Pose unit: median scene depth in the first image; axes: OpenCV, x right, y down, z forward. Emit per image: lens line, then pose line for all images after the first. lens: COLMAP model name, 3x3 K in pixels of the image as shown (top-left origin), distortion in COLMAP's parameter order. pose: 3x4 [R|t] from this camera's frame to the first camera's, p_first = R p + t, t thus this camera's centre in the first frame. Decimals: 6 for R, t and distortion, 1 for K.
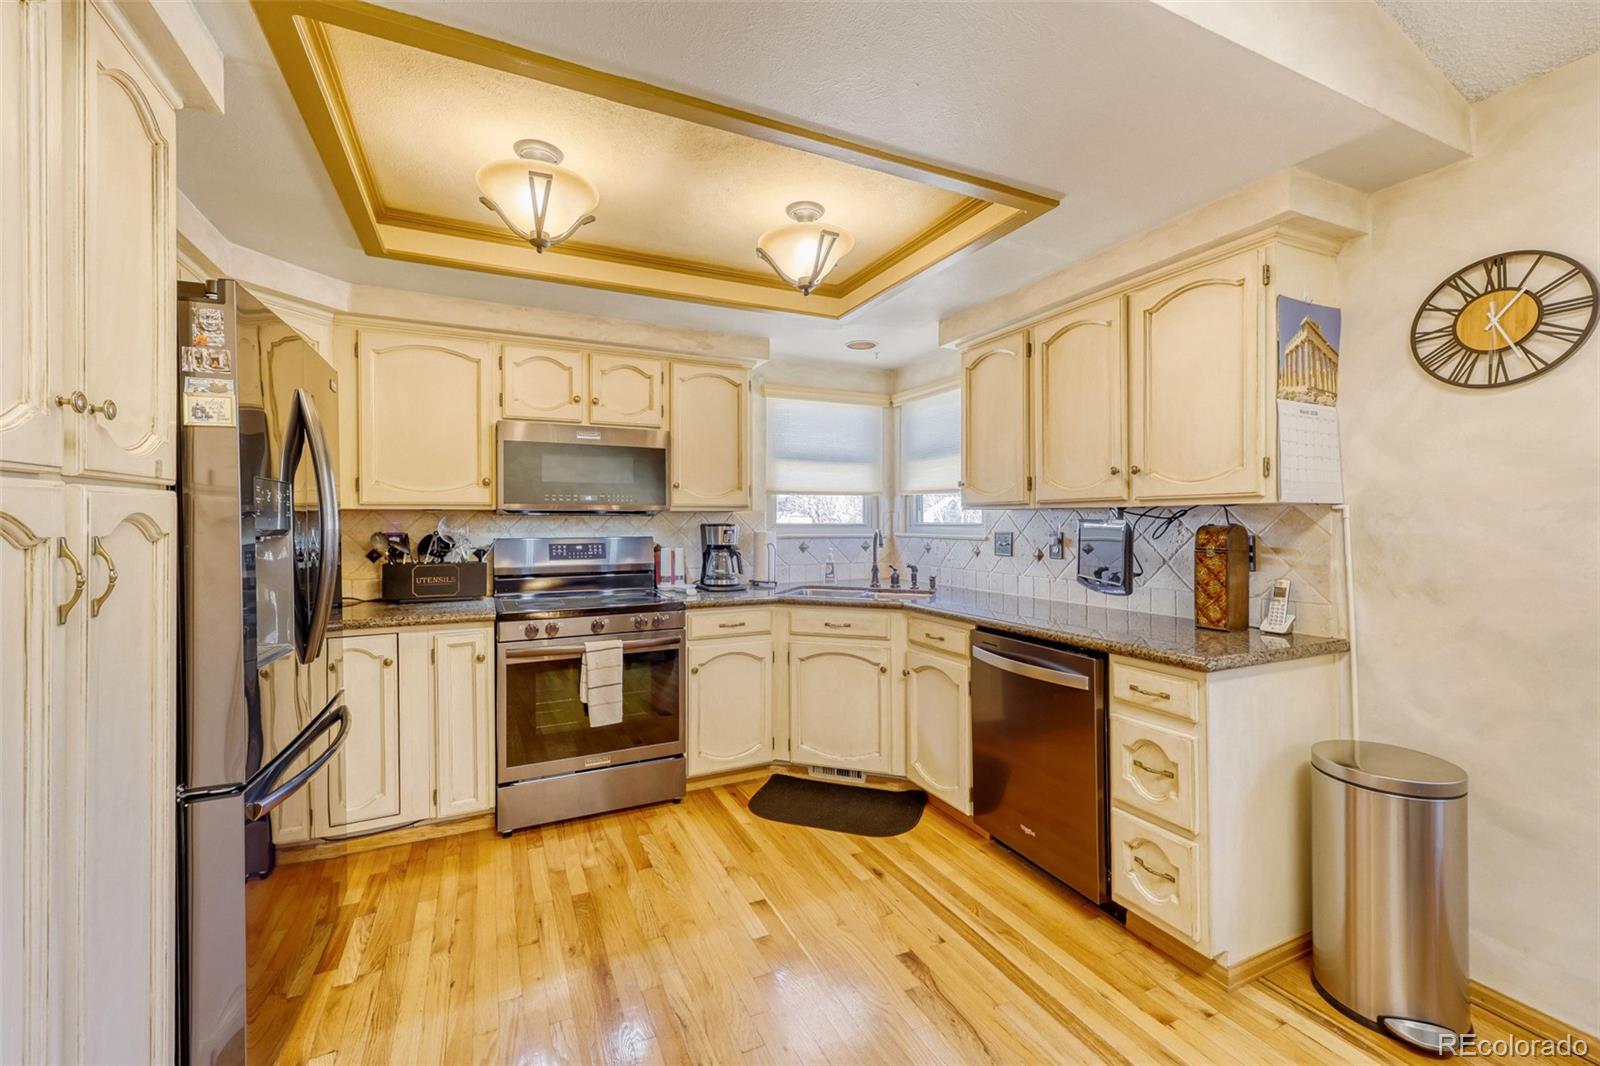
lens RADIAL K [[650.3, 0, 806.3], [0, 650.3, 522.1], [0, 0, 1]] dist [0.011666, -0.000927]
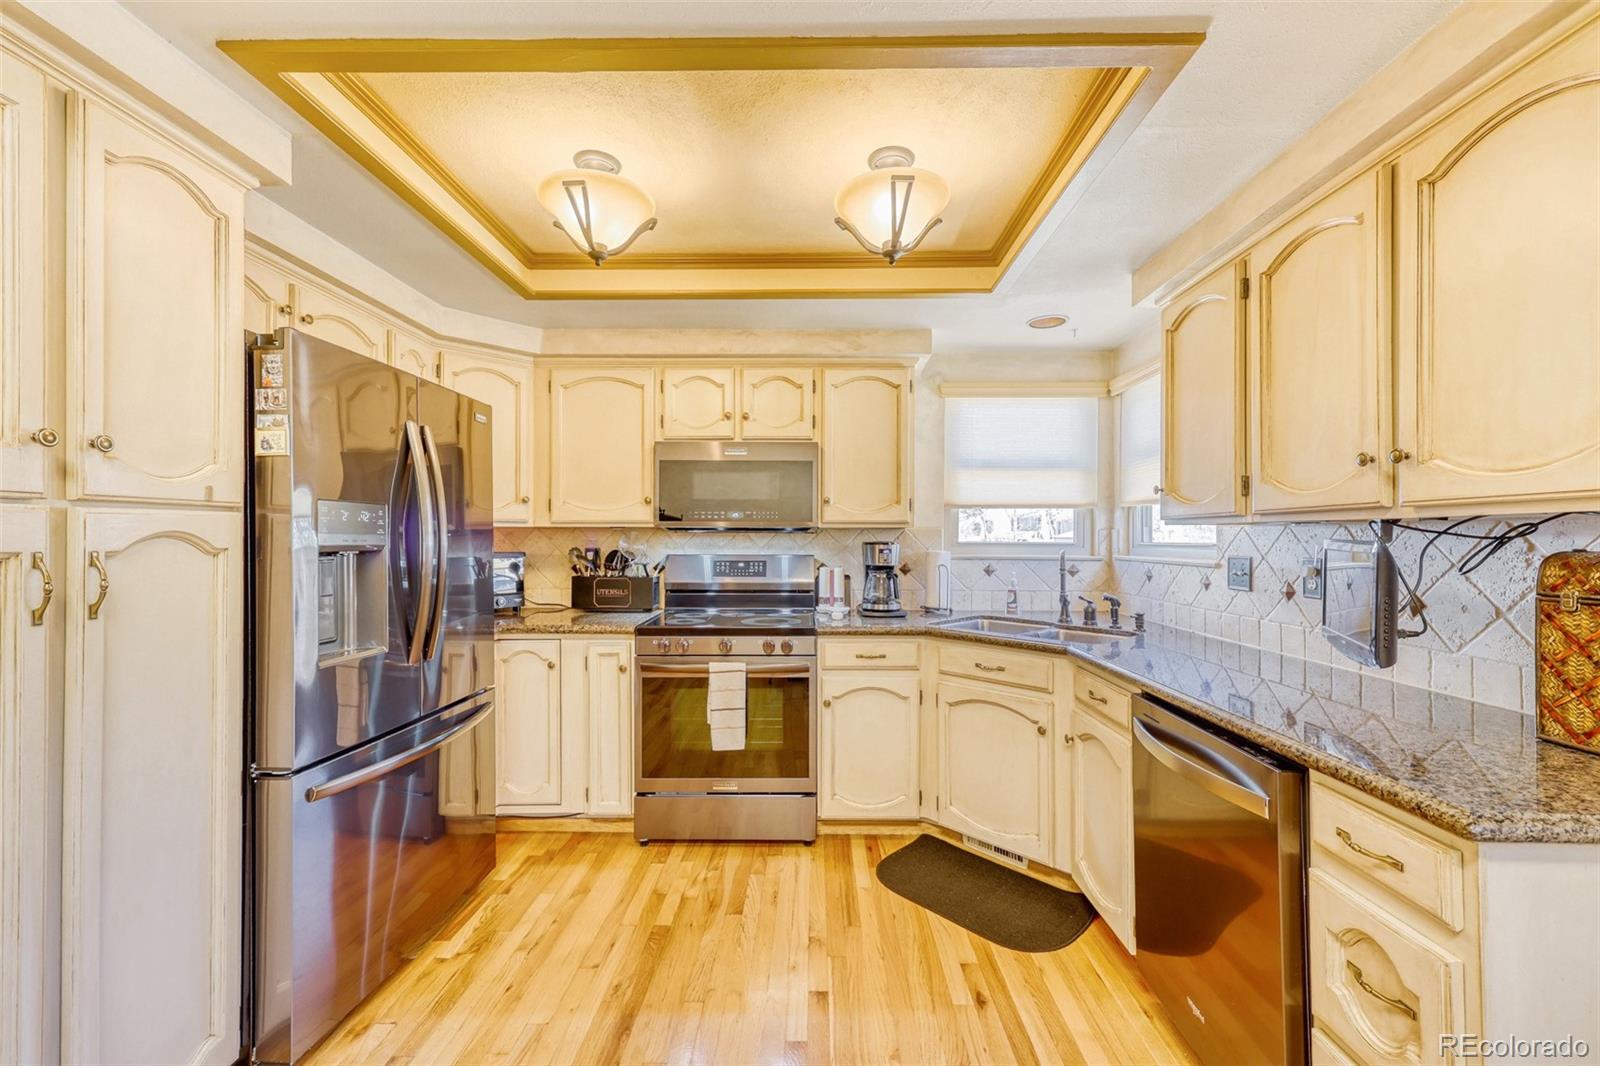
lens RADIAL K [[650.3, 0, 809.6], [0, 650.3, 535.6], [0, 0, 1]] dist [0.011666, -0.000927]
pose [[0.900382, 0.002291, -0.435093, 0.240882], [-0.004493, 0.999982, -0.004032, -0.002902], [0.435076, 0.005585, 0.900376, 0.201150]]
